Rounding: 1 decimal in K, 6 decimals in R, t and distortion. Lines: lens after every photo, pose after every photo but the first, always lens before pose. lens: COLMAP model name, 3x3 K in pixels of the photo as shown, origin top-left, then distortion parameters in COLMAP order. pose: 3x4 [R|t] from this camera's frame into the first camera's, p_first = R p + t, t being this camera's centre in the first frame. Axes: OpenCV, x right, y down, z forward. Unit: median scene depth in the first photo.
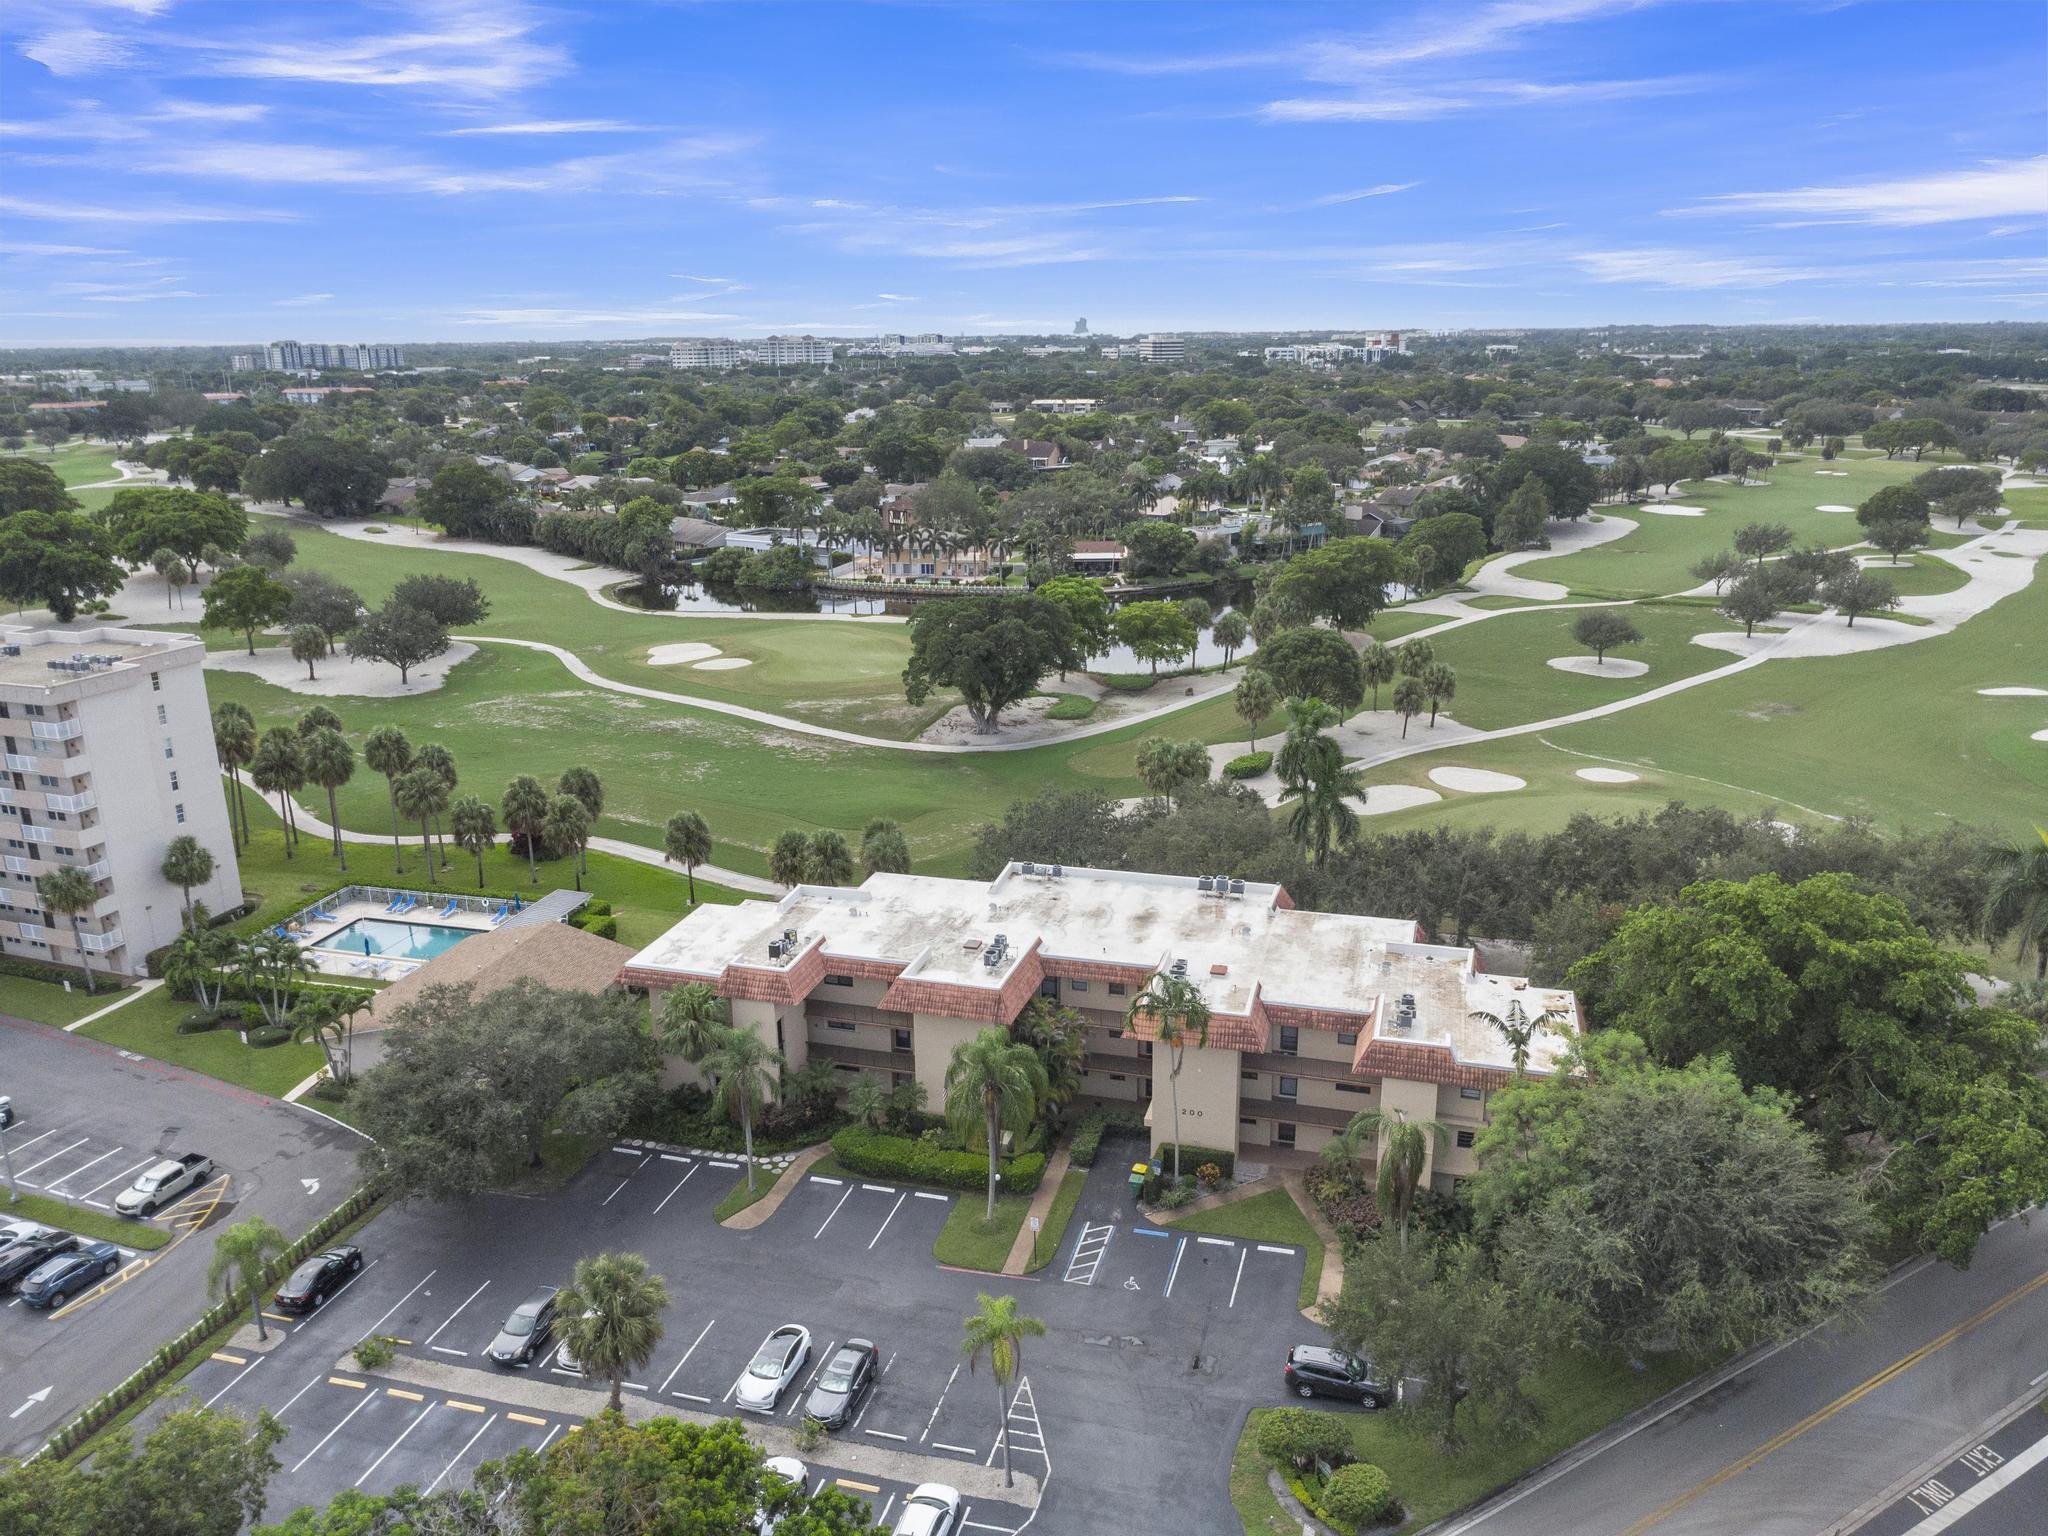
lens RADIAL K [[1482.0, 0, 1028.3], [0, 1482.0, 768.2], [0, 0, 1]] dist [0.009612, -0.008795]
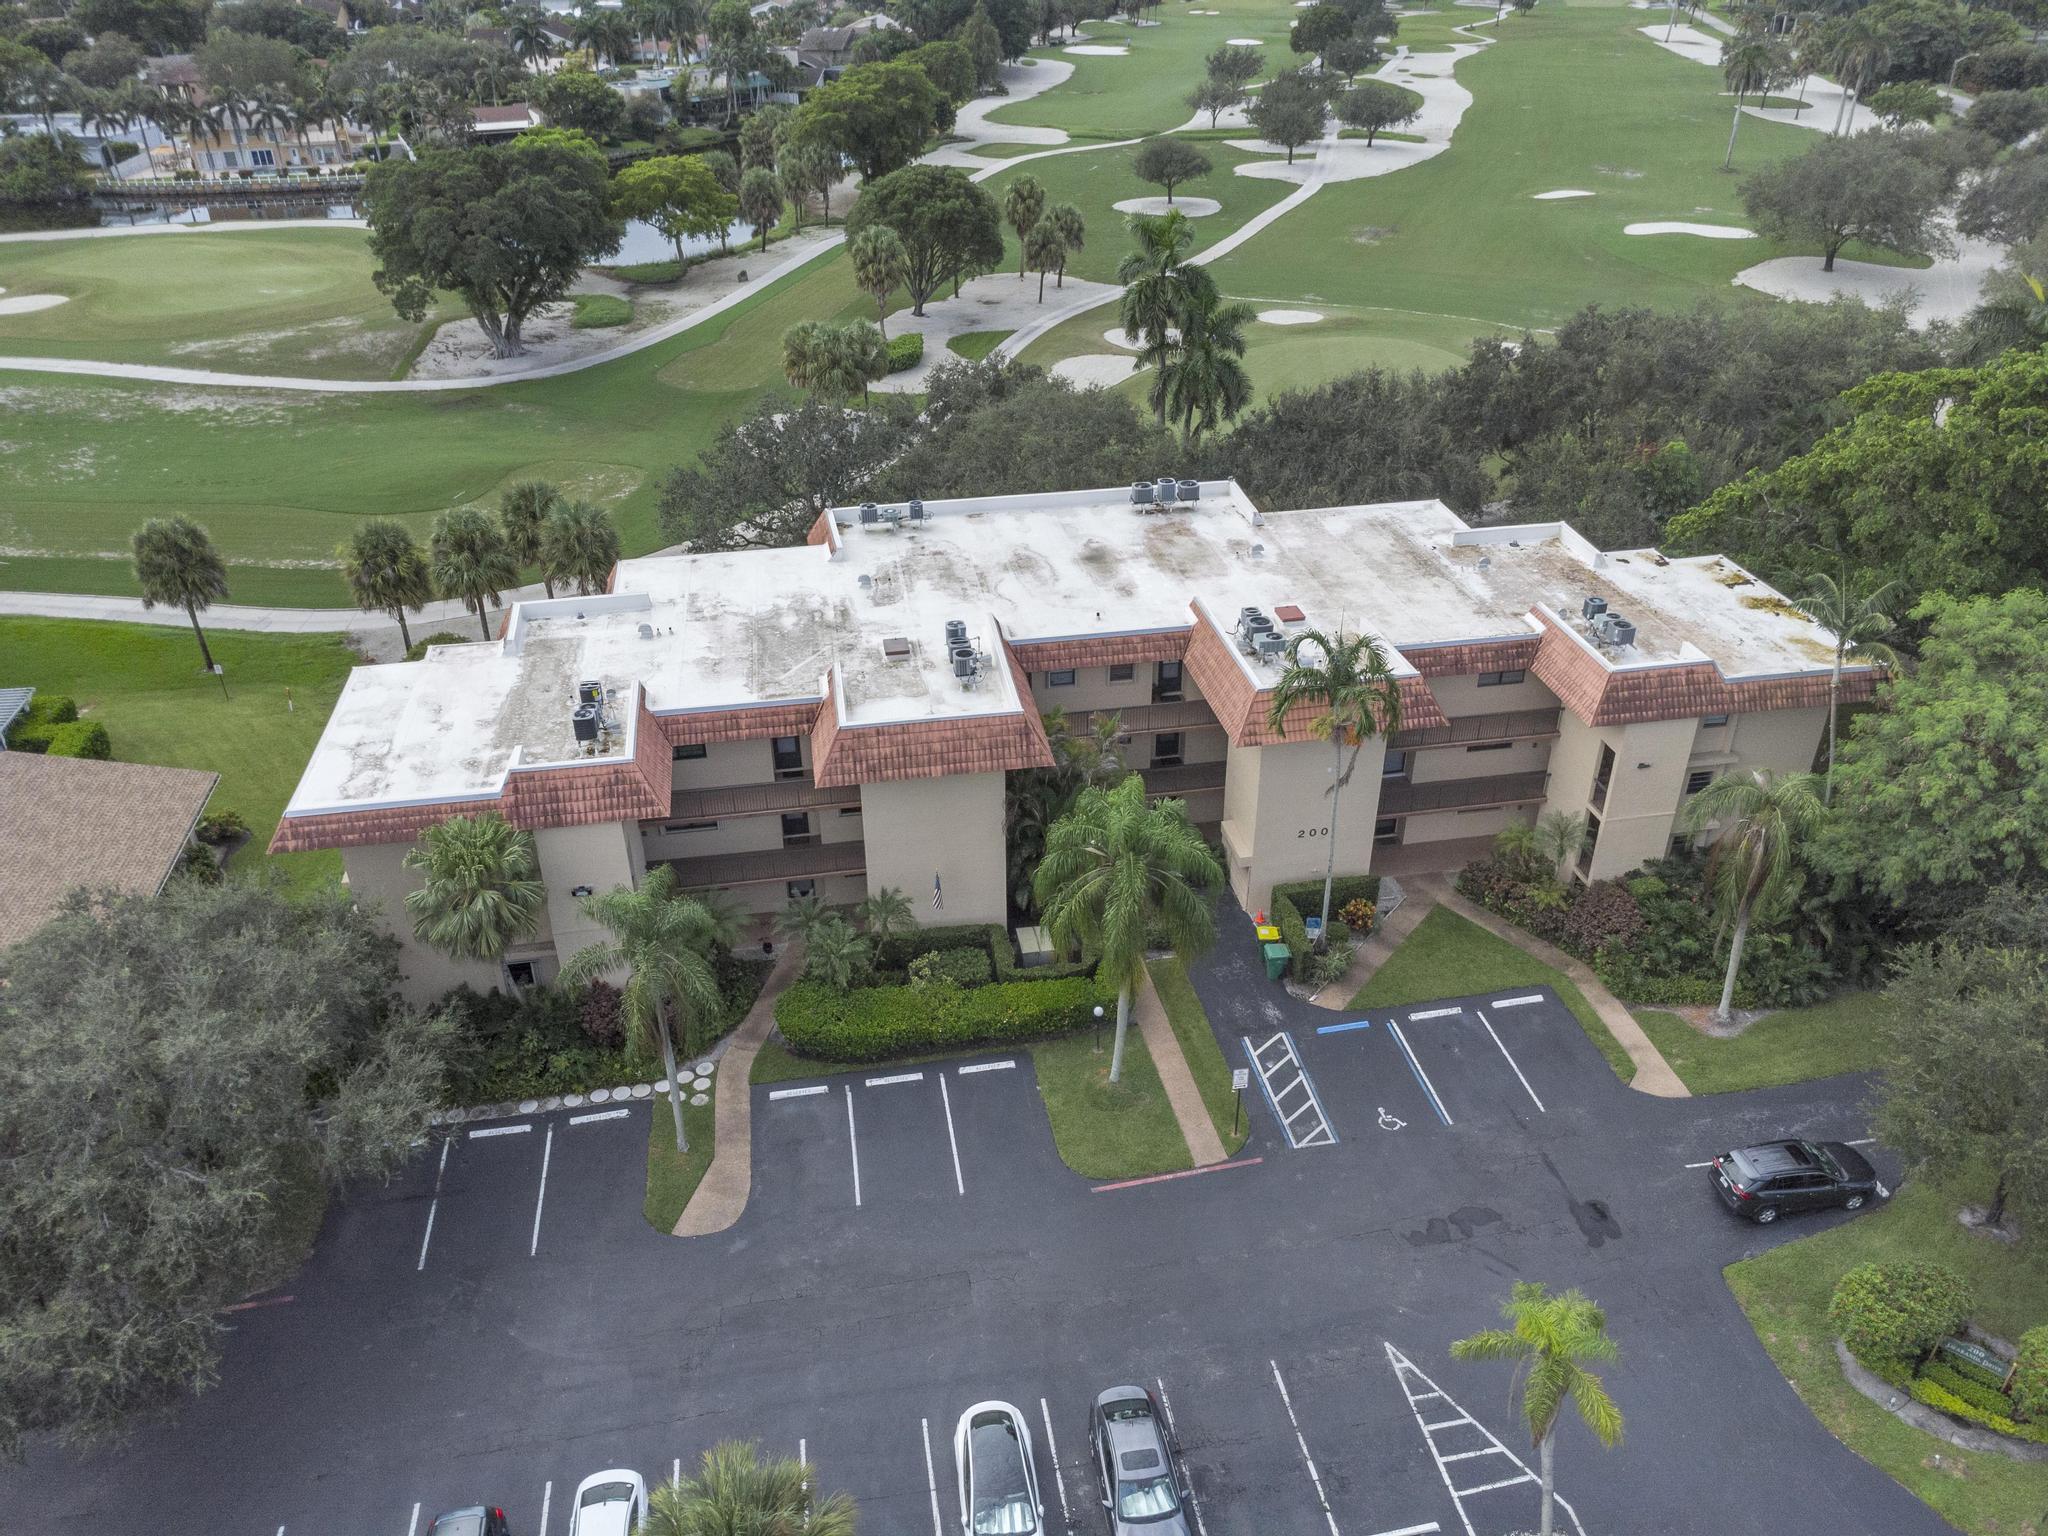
lens RADIAL K [[1482.0, 0, 1024.7], [0, 1482.0, 770.4], [0, 0, 1]] dist [0.009612, -0.008795]
pose [[0.899962, -0.220370, 0.376172, -0.143402], [0.122232, 0.955778, 0.267486, 0.007701], [-0.418482, -0.194747, 0.887100, 0.274059]]
